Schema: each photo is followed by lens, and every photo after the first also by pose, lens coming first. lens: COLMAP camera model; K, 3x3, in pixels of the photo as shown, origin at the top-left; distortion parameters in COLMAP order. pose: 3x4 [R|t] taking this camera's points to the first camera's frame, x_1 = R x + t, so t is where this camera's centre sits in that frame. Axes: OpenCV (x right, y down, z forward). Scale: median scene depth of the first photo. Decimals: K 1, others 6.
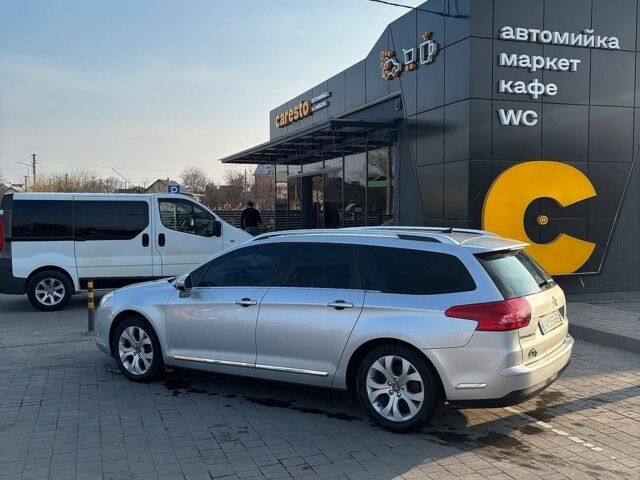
lens RADIAL K [[612.1, 0, 320.6], [0, 612.1, 252.7], [0, 0, 1]] dist [0.152995, 0.000687]
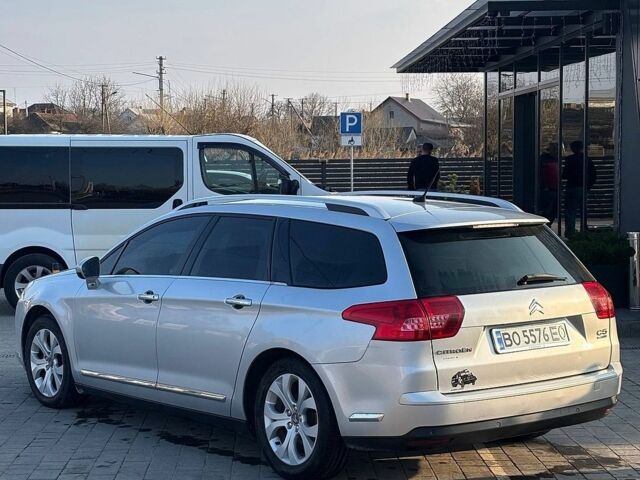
lens RADIAL K [[1331.4, 0, 320.0], [0, 1331.4, 240.0], [0, 0, 1]] dist [0.202688, 0.062476]
pose [[0.939962, 0.025022, -0.340361, 0.612041], [-0.026500, 0.999649, 0.000305, 0.010141], [0.340249, 0.008733, 0.940295, -0.402985]]
